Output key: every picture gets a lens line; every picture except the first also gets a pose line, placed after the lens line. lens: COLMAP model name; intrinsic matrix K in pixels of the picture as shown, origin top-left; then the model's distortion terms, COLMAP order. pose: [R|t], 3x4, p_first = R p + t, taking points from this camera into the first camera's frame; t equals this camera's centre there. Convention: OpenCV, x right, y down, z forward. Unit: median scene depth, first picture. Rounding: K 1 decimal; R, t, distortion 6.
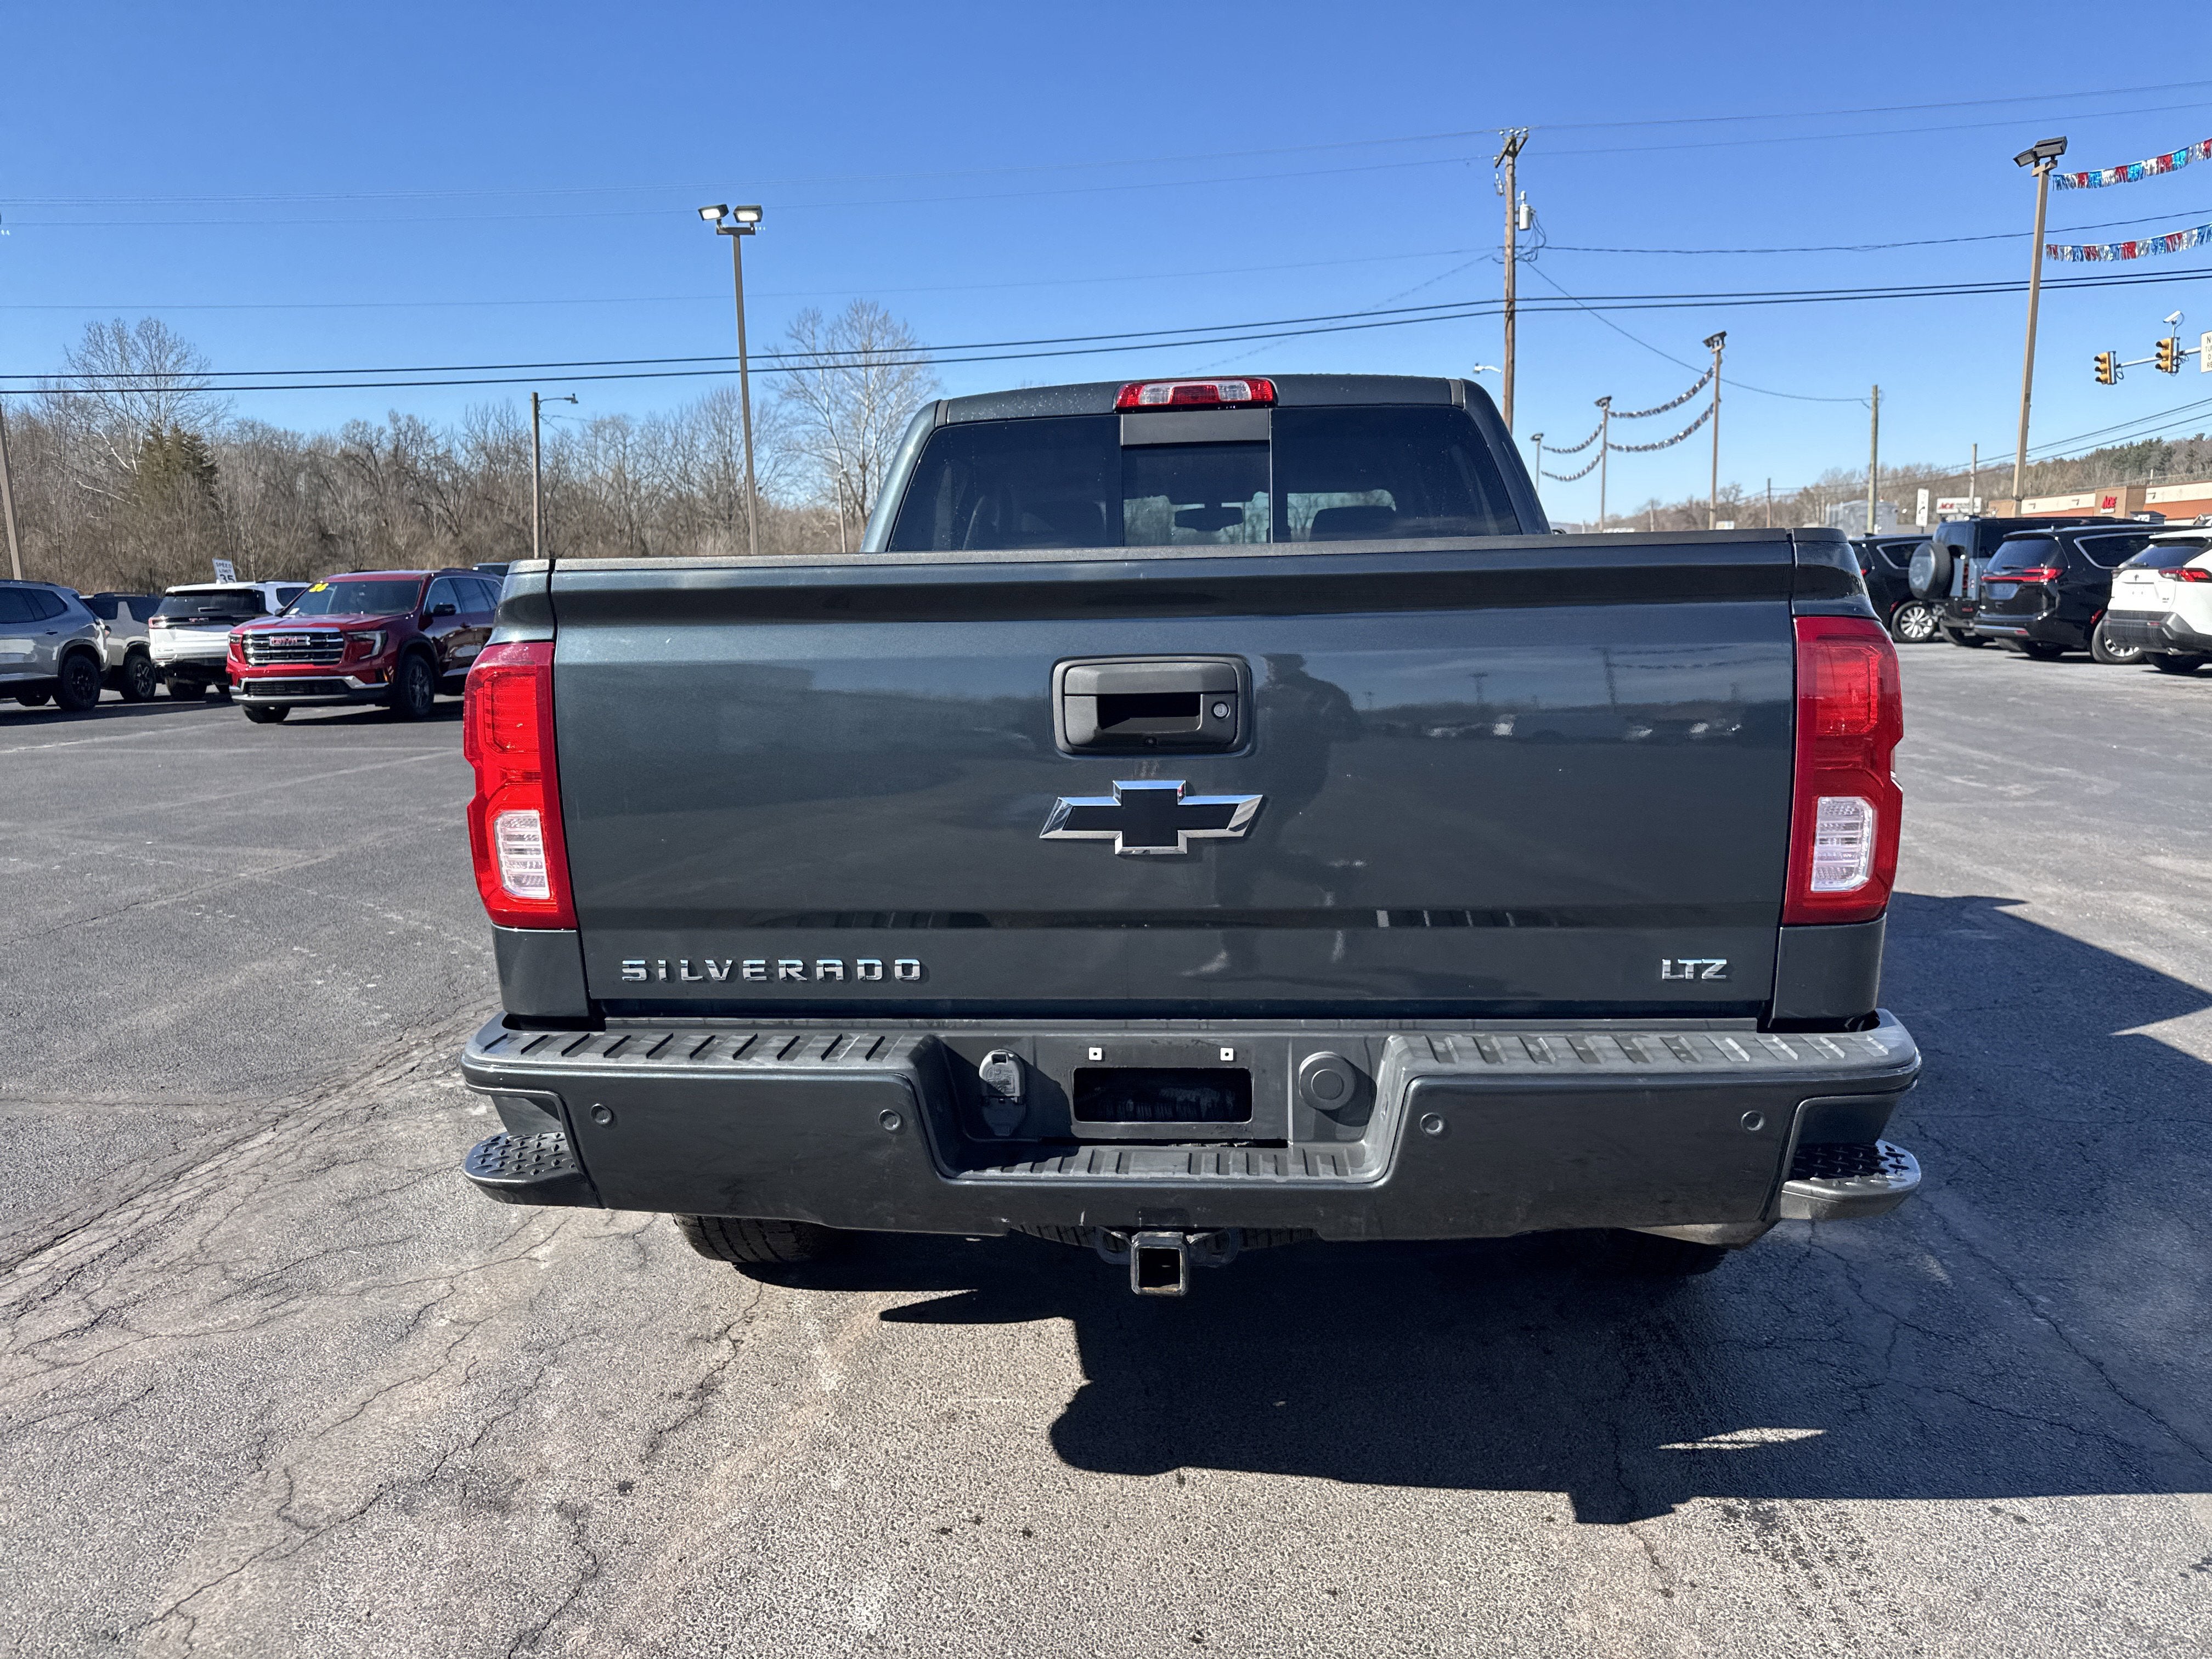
lens RADIAL K [[1517.0, 0, 1113.9], [0, 1517.0, 870.6], [0, 0, 1]] dist [0.003597, -0.013982]
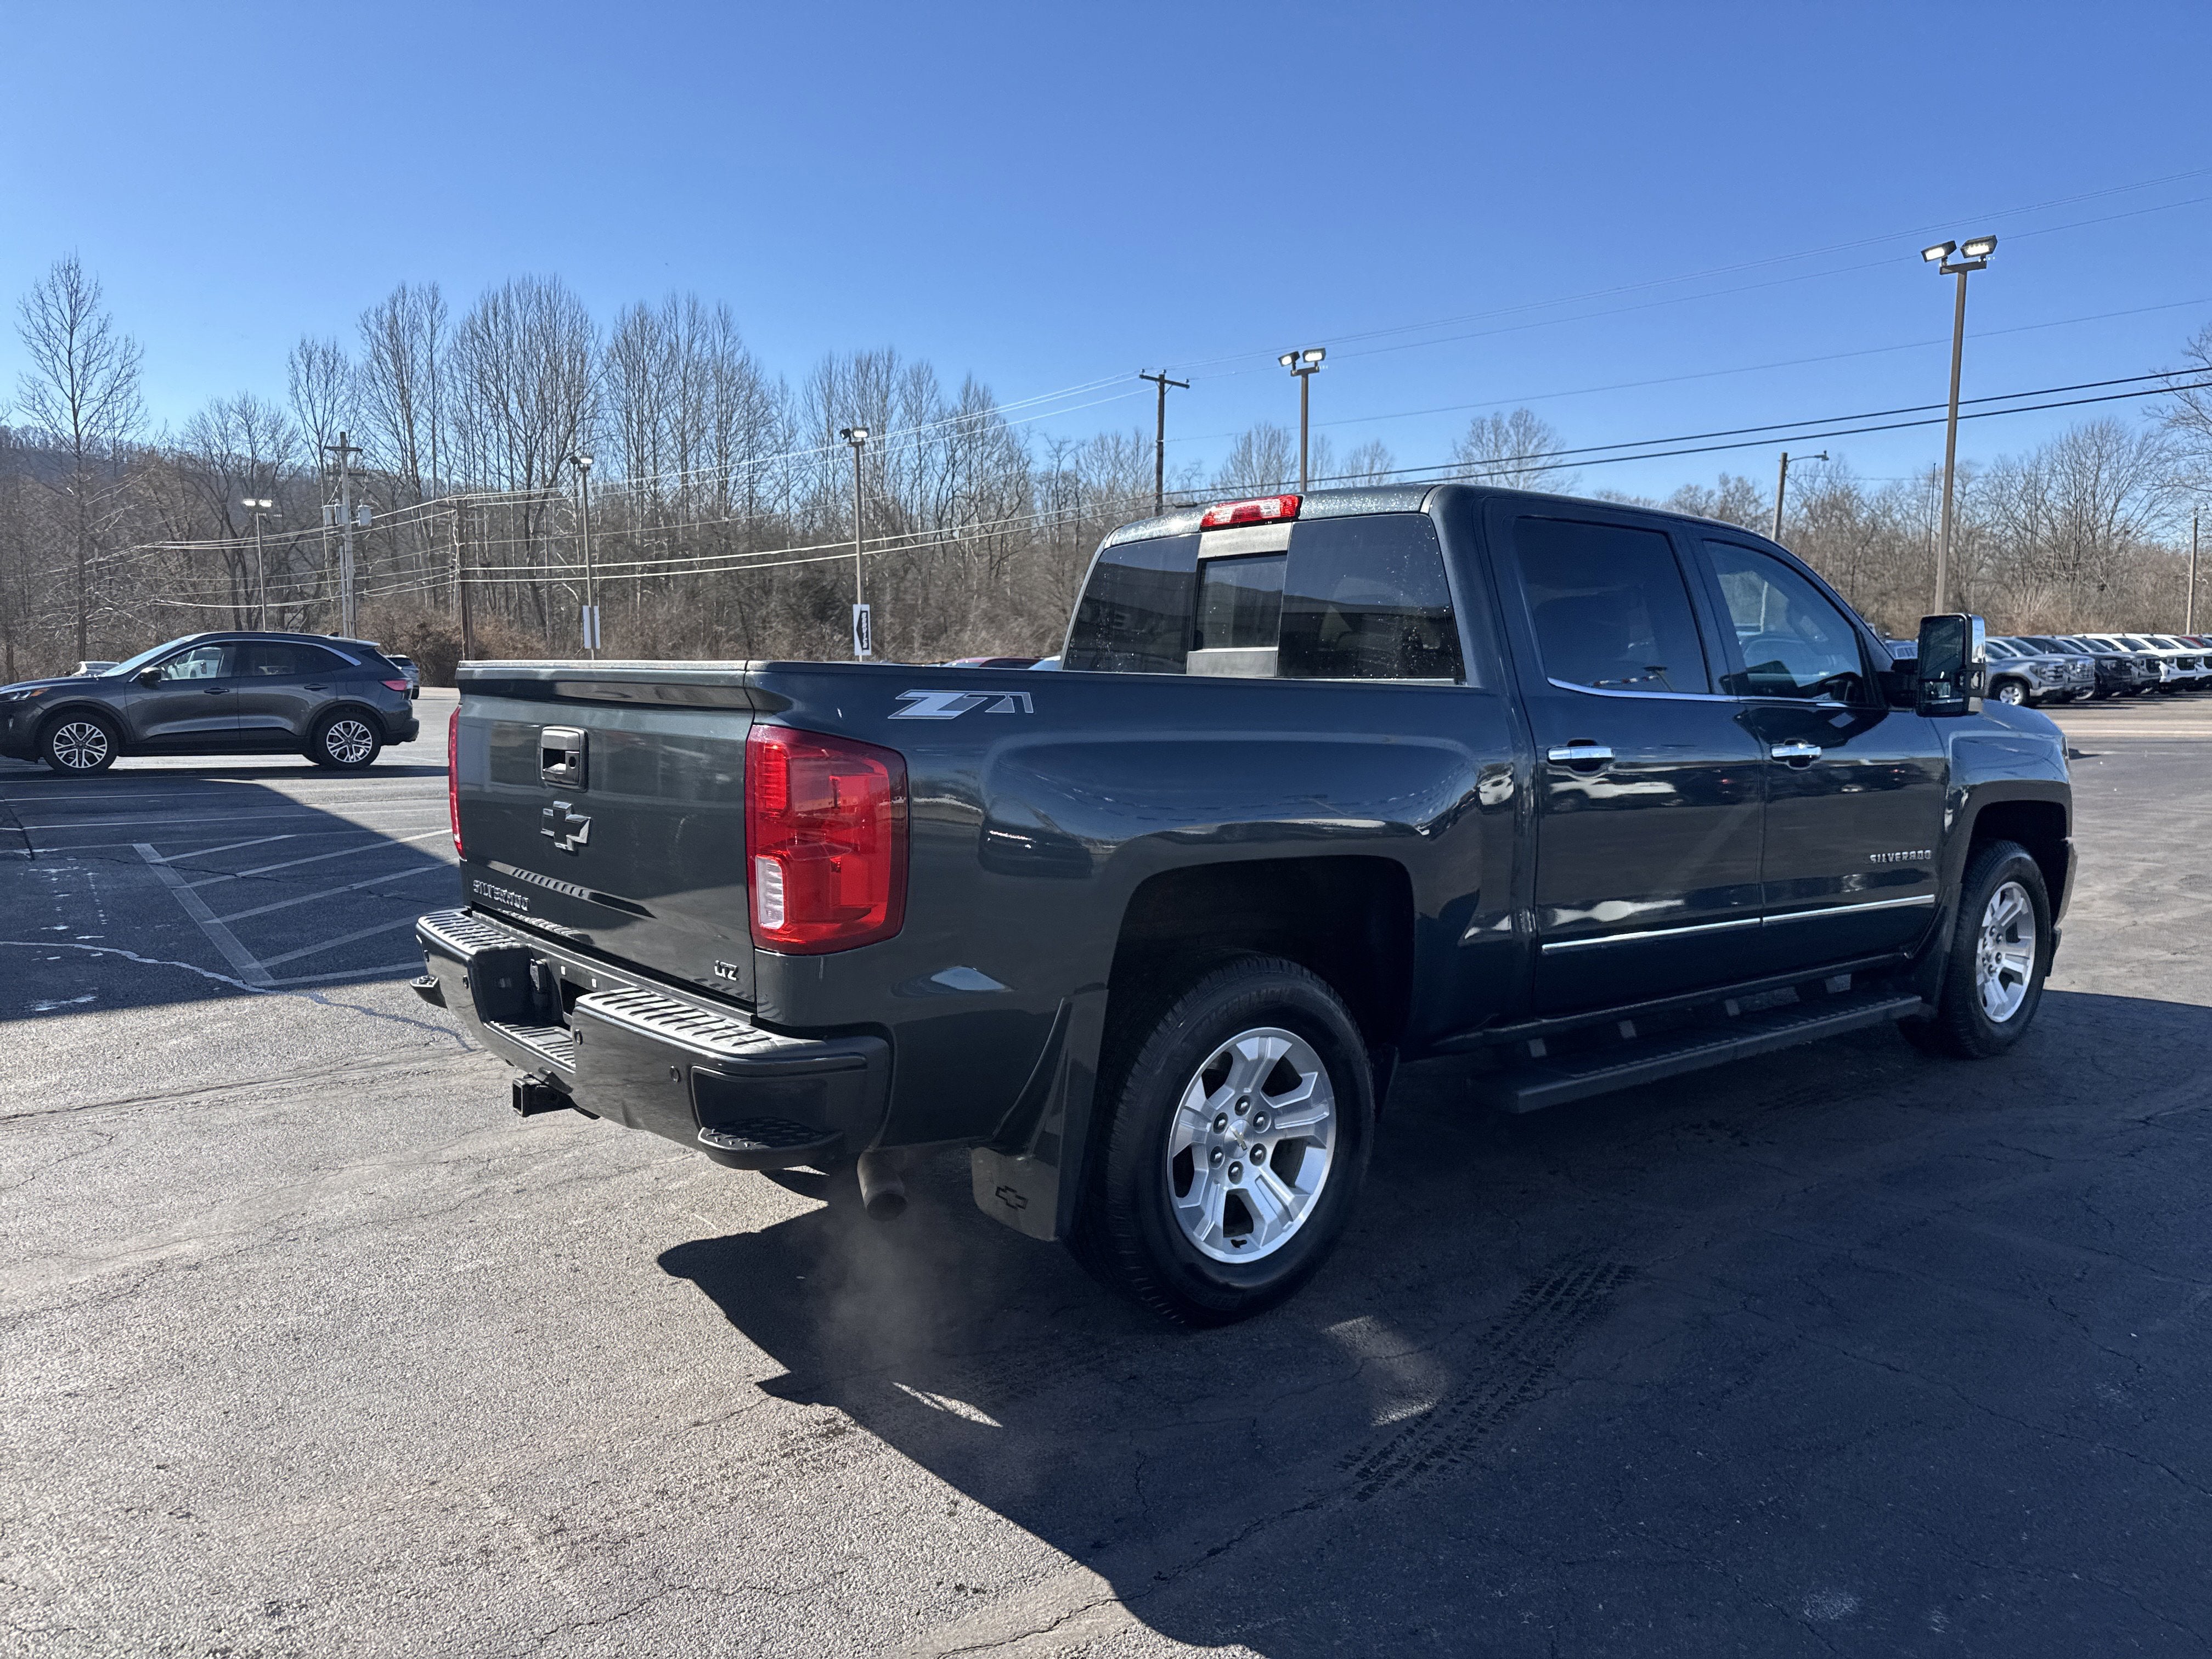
lens RADIAL K [[1517.0, 0, 1113.9], [0, 1517.0, 870.6], [0, 0, 1]] dist [0.003597, -0.013982]
pose [[0.694597, 0.110996, -0.710785, 1.226375], [-0.136610, 0.990399, 0.021162, -0.080171], [0.706309, 0.082401, 0.703091, 0.201499]]
